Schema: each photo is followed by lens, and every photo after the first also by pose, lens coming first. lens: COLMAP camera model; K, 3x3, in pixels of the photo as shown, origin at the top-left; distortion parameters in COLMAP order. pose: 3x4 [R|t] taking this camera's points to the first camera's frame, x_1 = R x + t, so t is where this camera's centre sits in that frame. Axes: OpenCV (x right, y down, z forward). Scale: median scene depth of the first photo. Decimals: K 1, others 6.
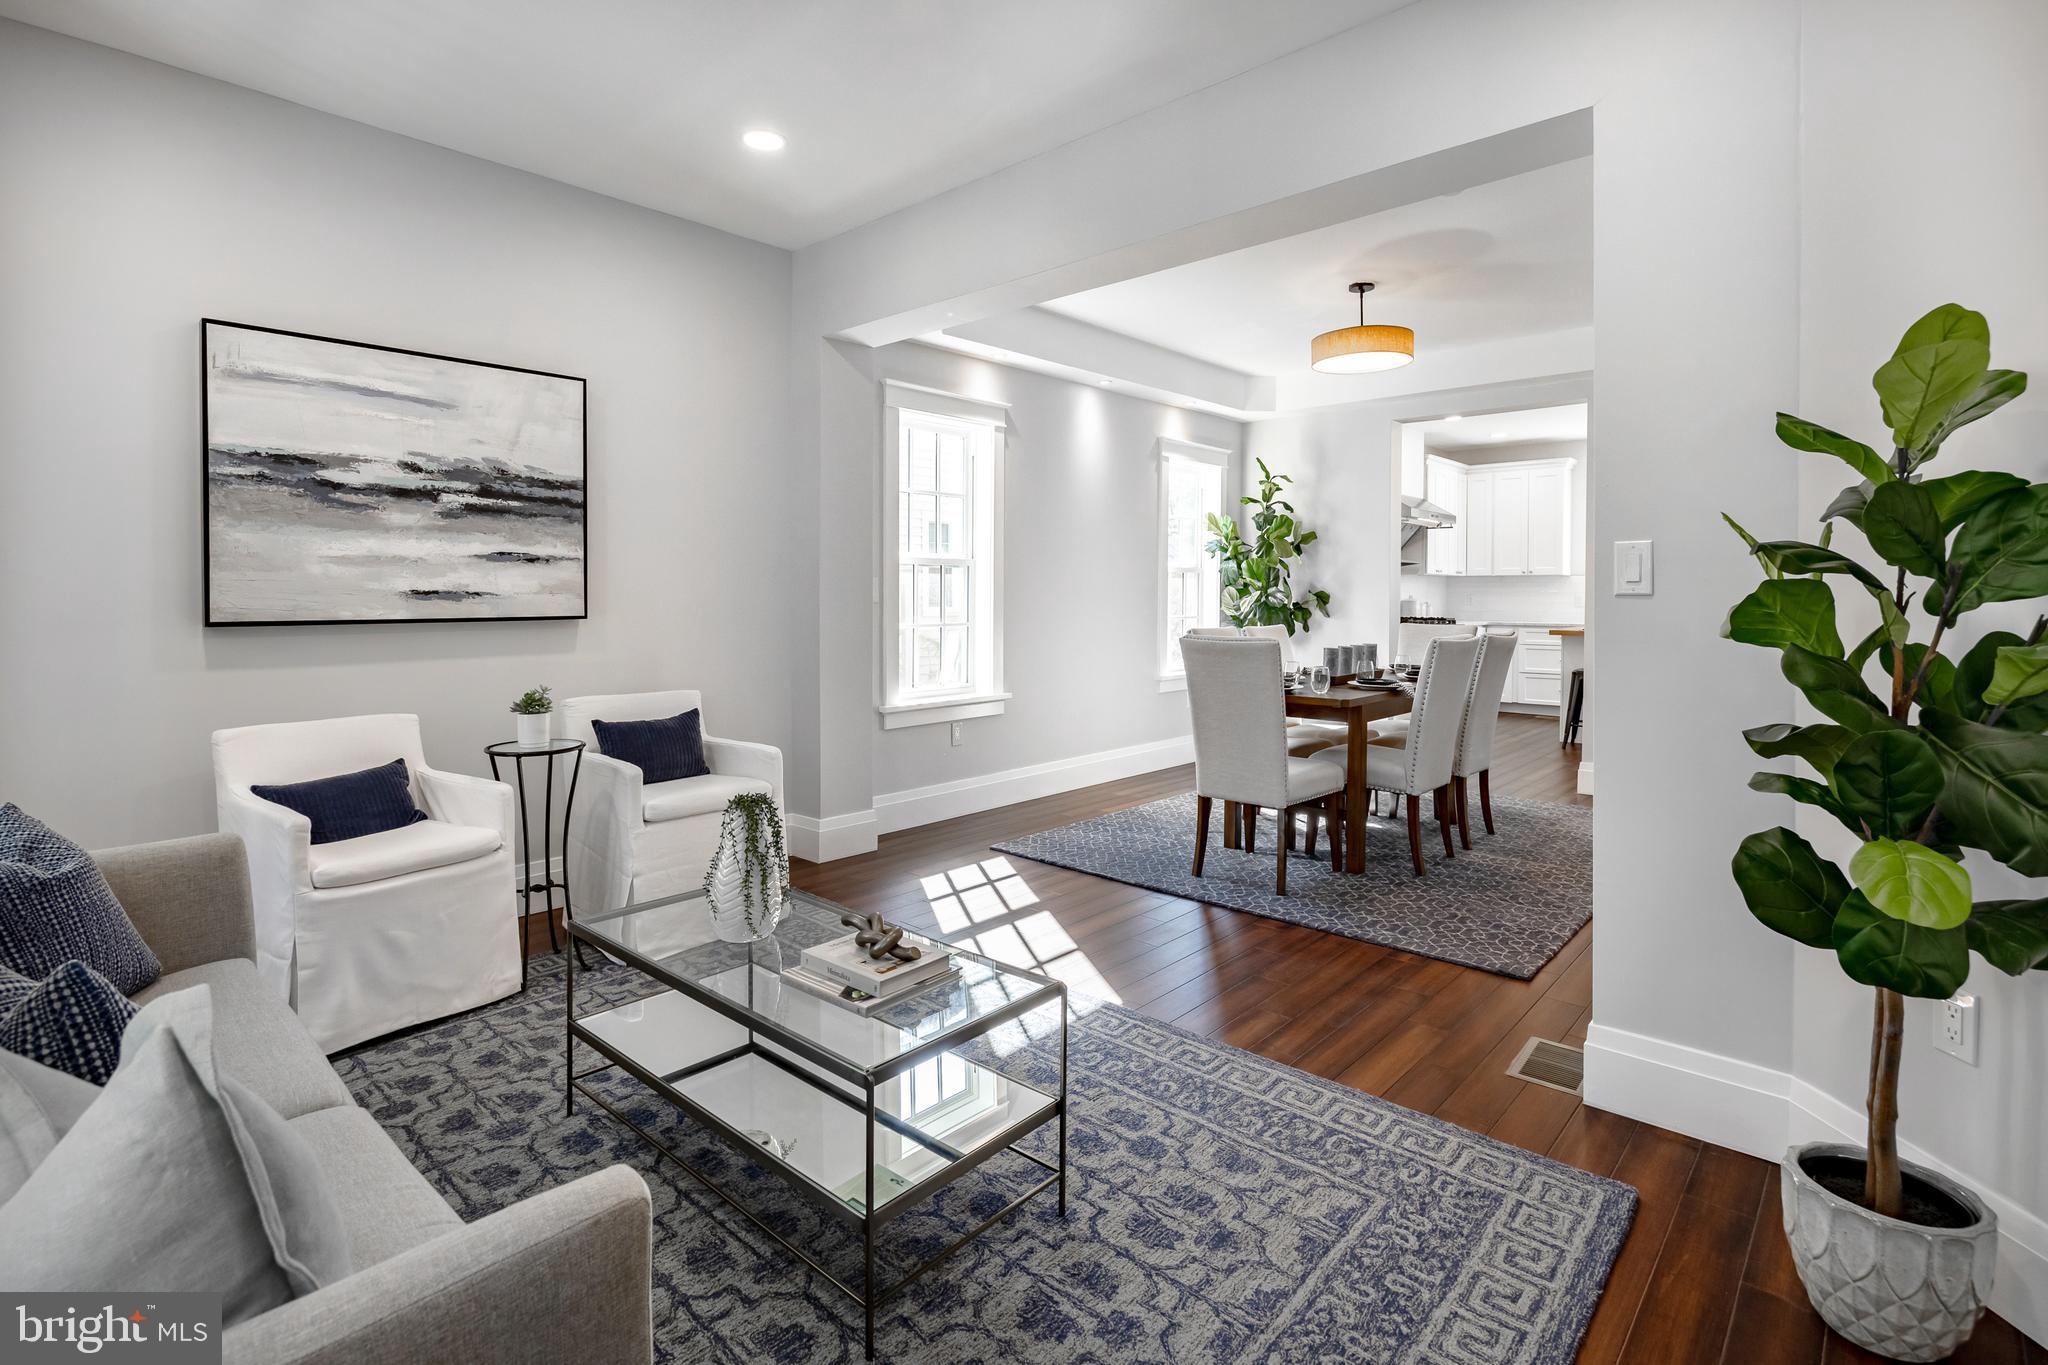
lens RADIAL K [[982.5, 0, 1044.5], [0, 982.5, 606.2], [0, 0, 1]] dist [-0.017457, 0.014275]
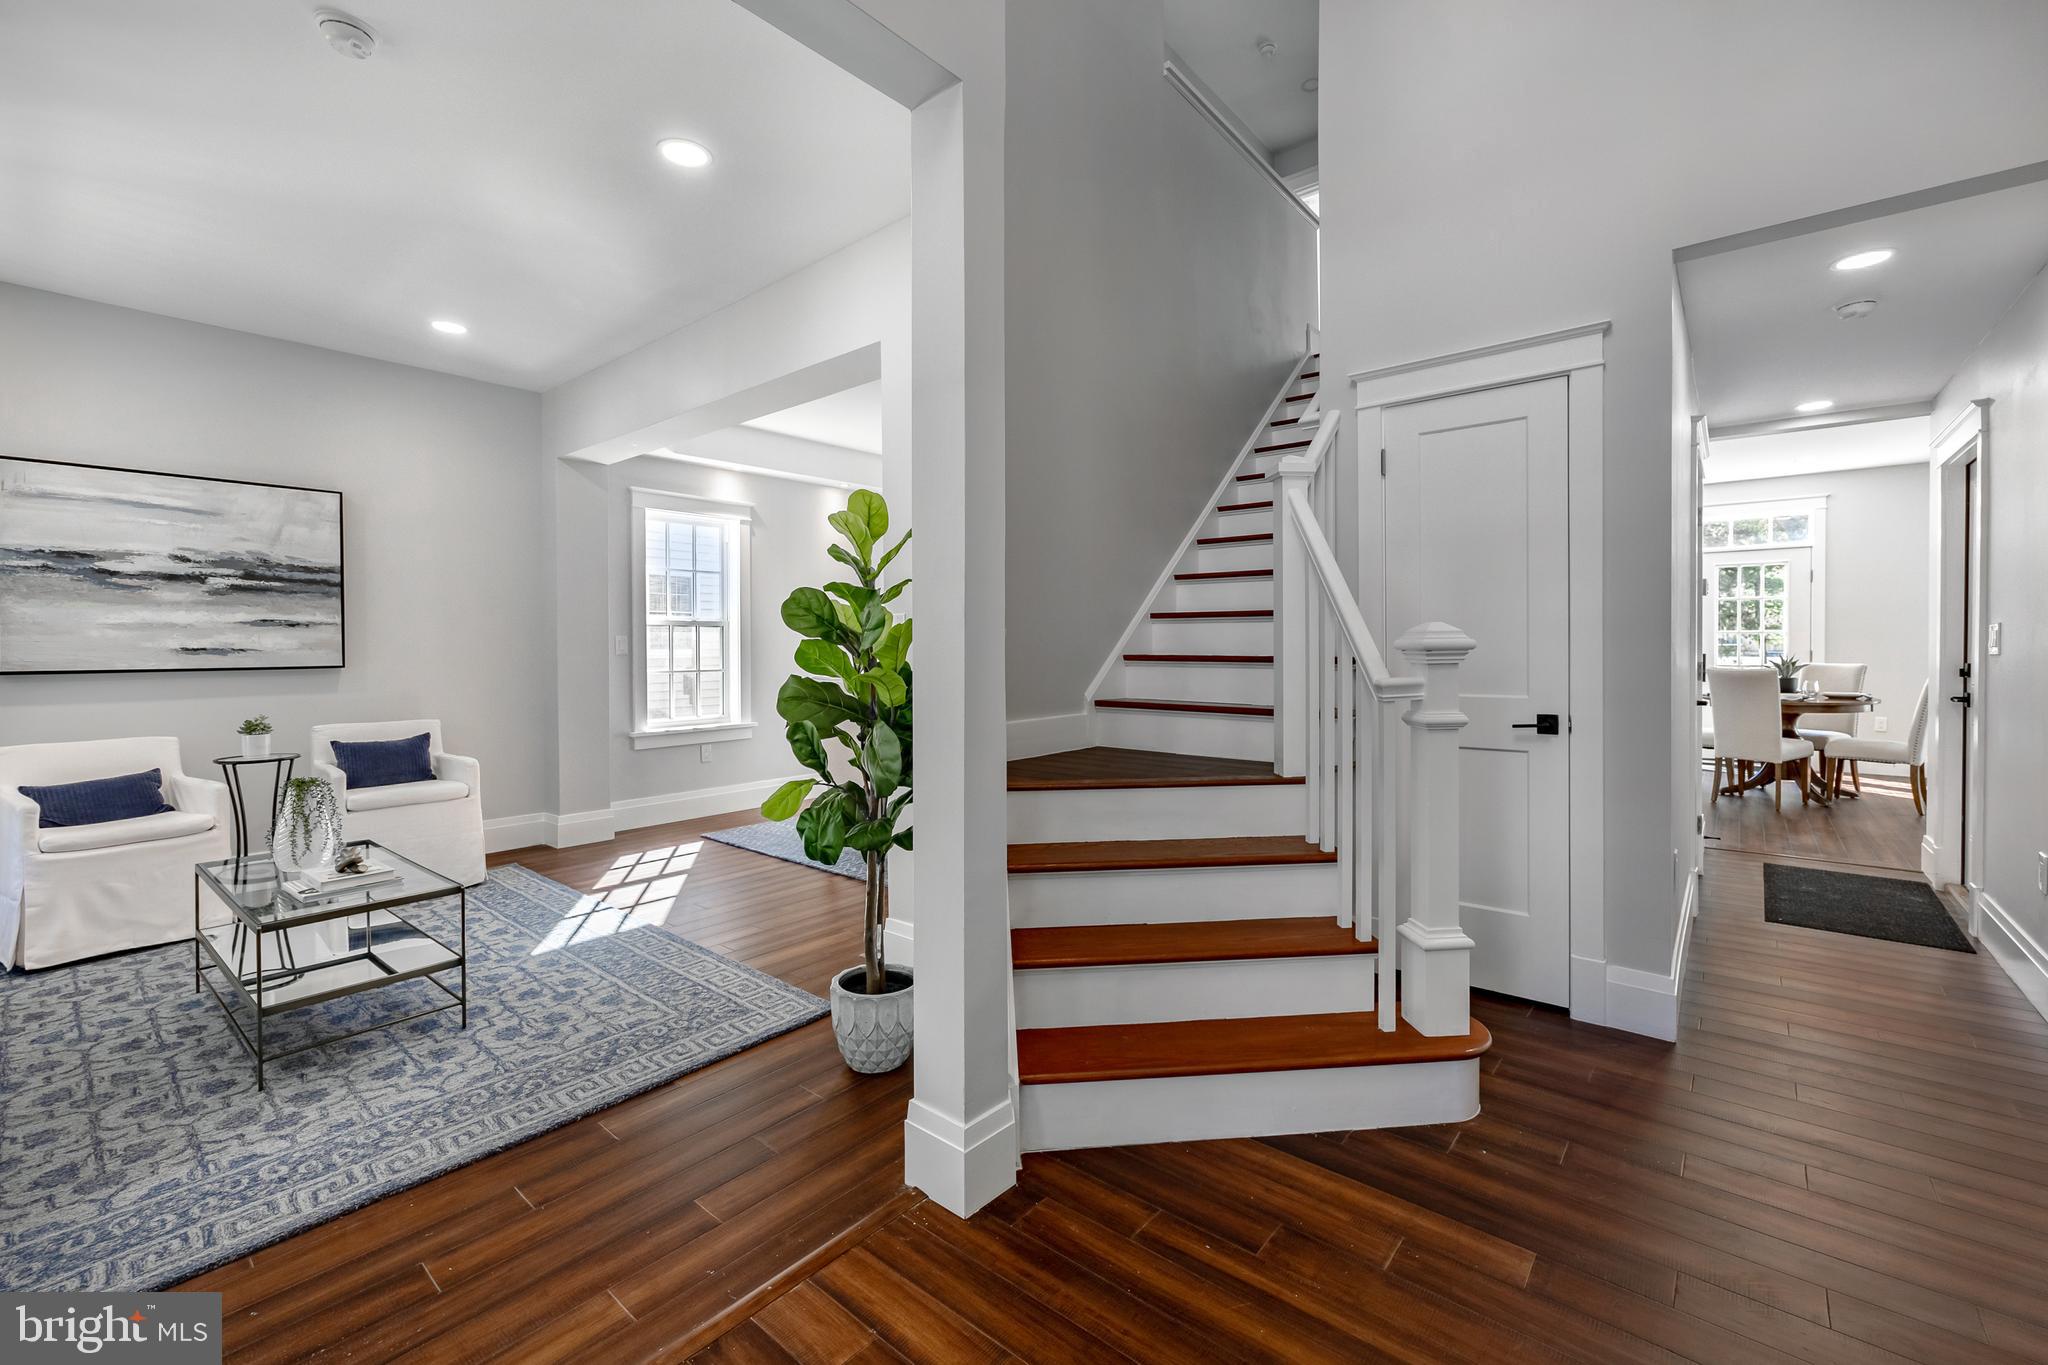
lens RADIAL K [[850.7, 0, 1076.0], [0, 850.7, 651.3], [0, 0, 1]] dist [0.000635, 0.000307]
pose [[0.998158, -0.005962, 0.060375, 0.552977], [0.006303, 0.999965, -0.005473, 0.003295], [-0.060340, 0.005844, 0.998161, -0.282107]]
